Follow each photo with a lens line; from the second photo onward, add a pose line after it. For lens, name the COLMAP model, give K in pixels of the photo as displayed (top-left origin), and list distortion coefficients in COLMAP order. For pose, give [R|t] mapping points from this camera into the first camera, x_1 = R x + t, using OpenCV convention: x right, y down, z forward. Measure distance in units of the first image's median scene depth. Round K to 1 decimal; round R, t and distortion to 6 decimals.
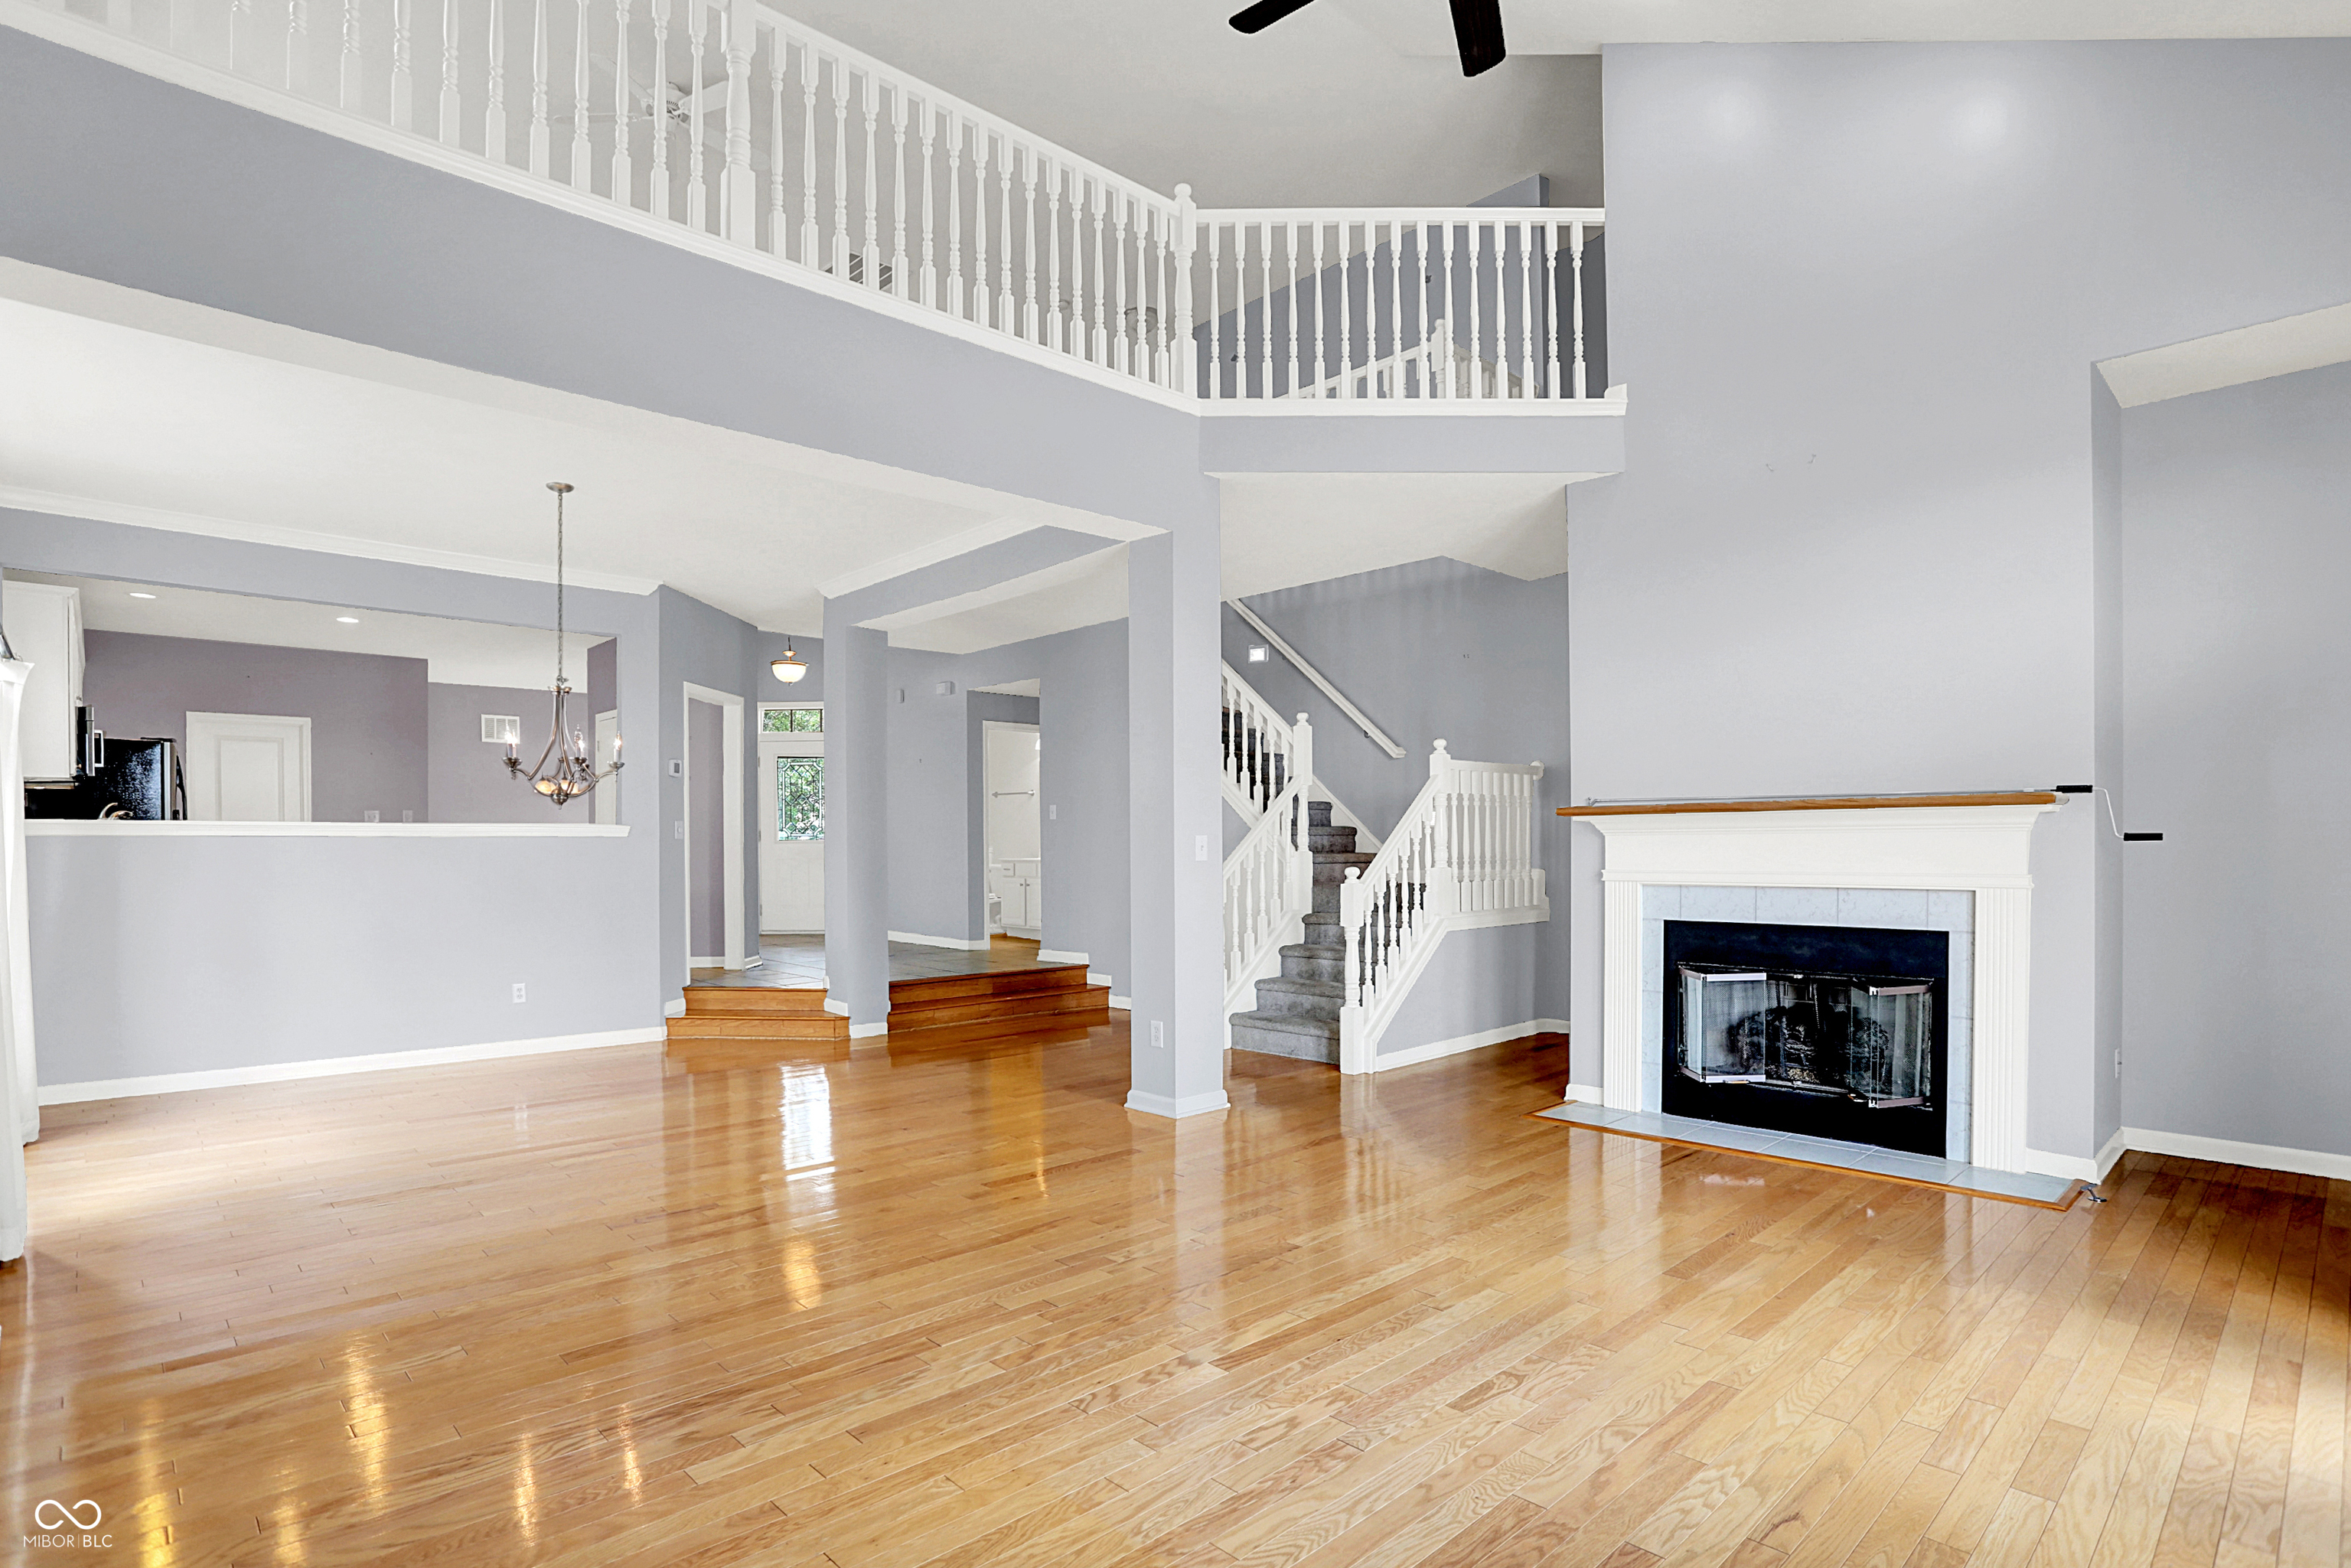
lens RADIAL K [[1179.4, 0, 1146.5], [0, 1179.4, 818.7], [0, 0, 1]] dist [-0.080732, 0.030720]
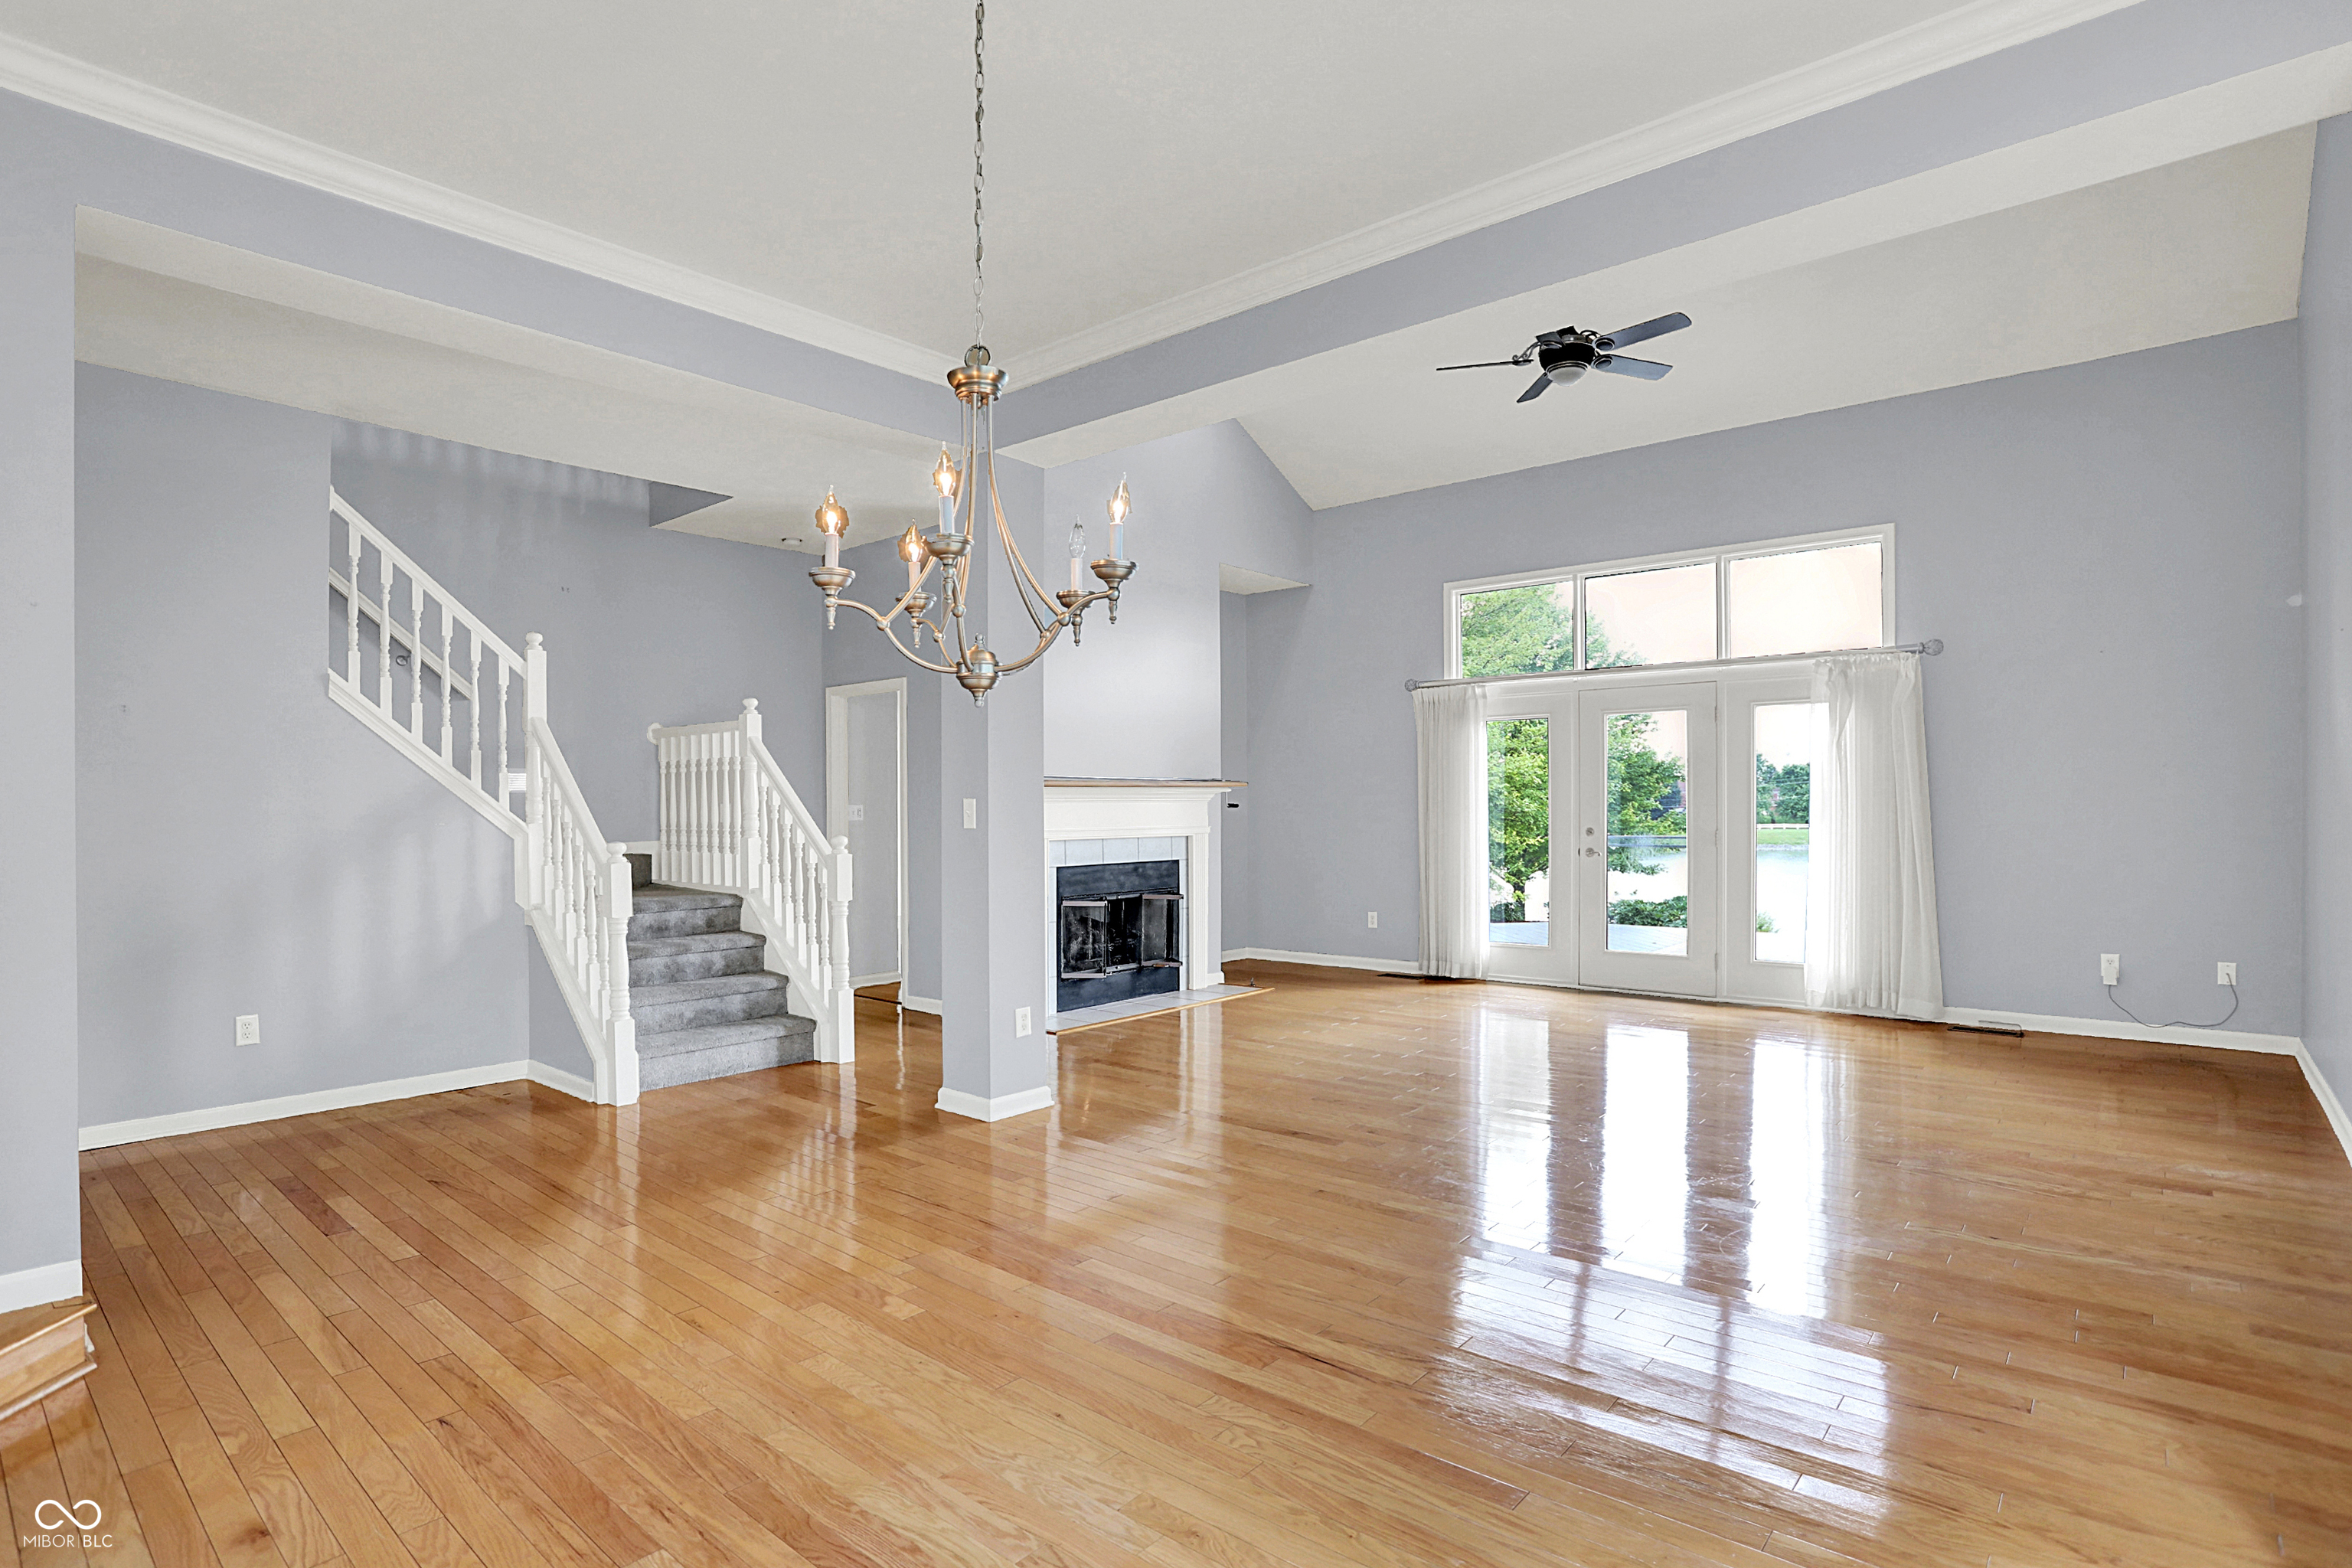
lens RADIAL K [[1180.0, 0, 1146.9], [0, 1180.0, 818.8], [0, 0, 1]] dist [-0.080732, 0.030720]
pose [[-0.096709, -0.001285, 0.995312, -0.623969], [-0.012267, 0.999925, 0.000099, 0.020393], [-0.995237, -0.012200, -0.096717, 0.704159]]
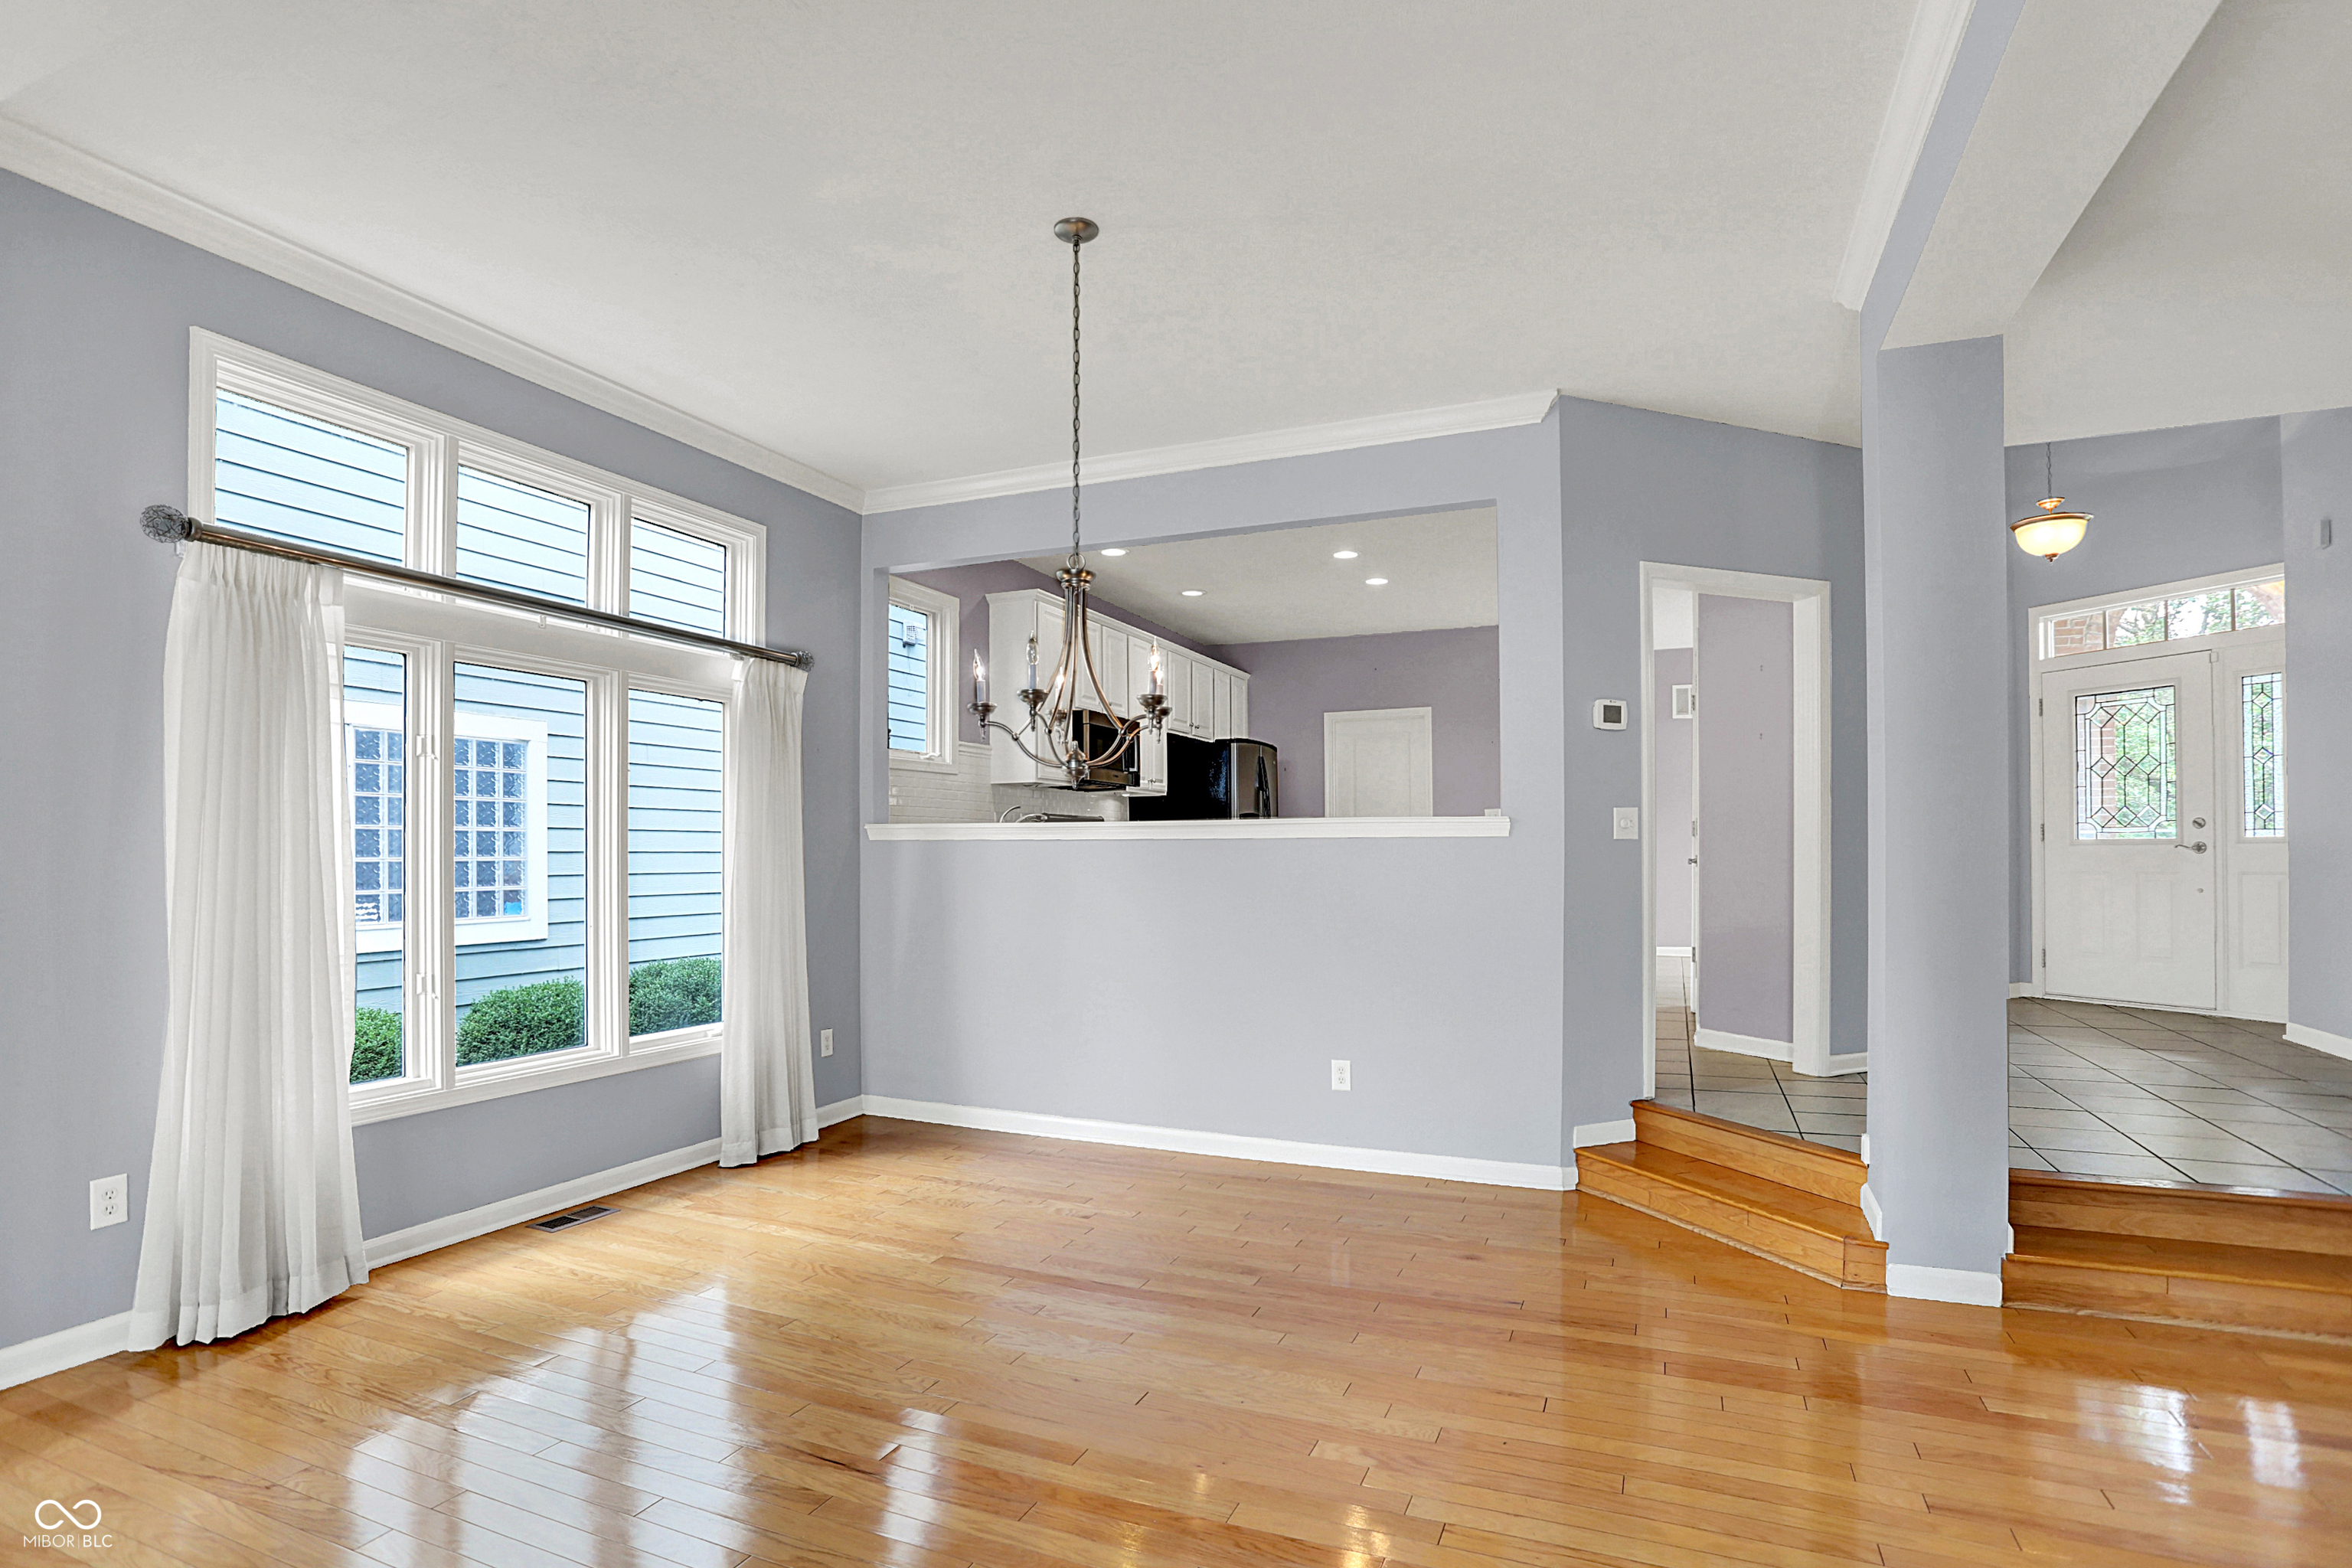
lens RADIAL K [[1180.0, 0, 1146.9], [0, 1180.0, 818.8], [0, 0, 1]] dist [-0.080732, 0.030720]
pose [[0.396825, -0.018637, -0.917705, 0.026088], [0.019236, 0.999743, -0.011986, 0.012314], [0.917693, -0.012896, 0.397081, 0.576254]]
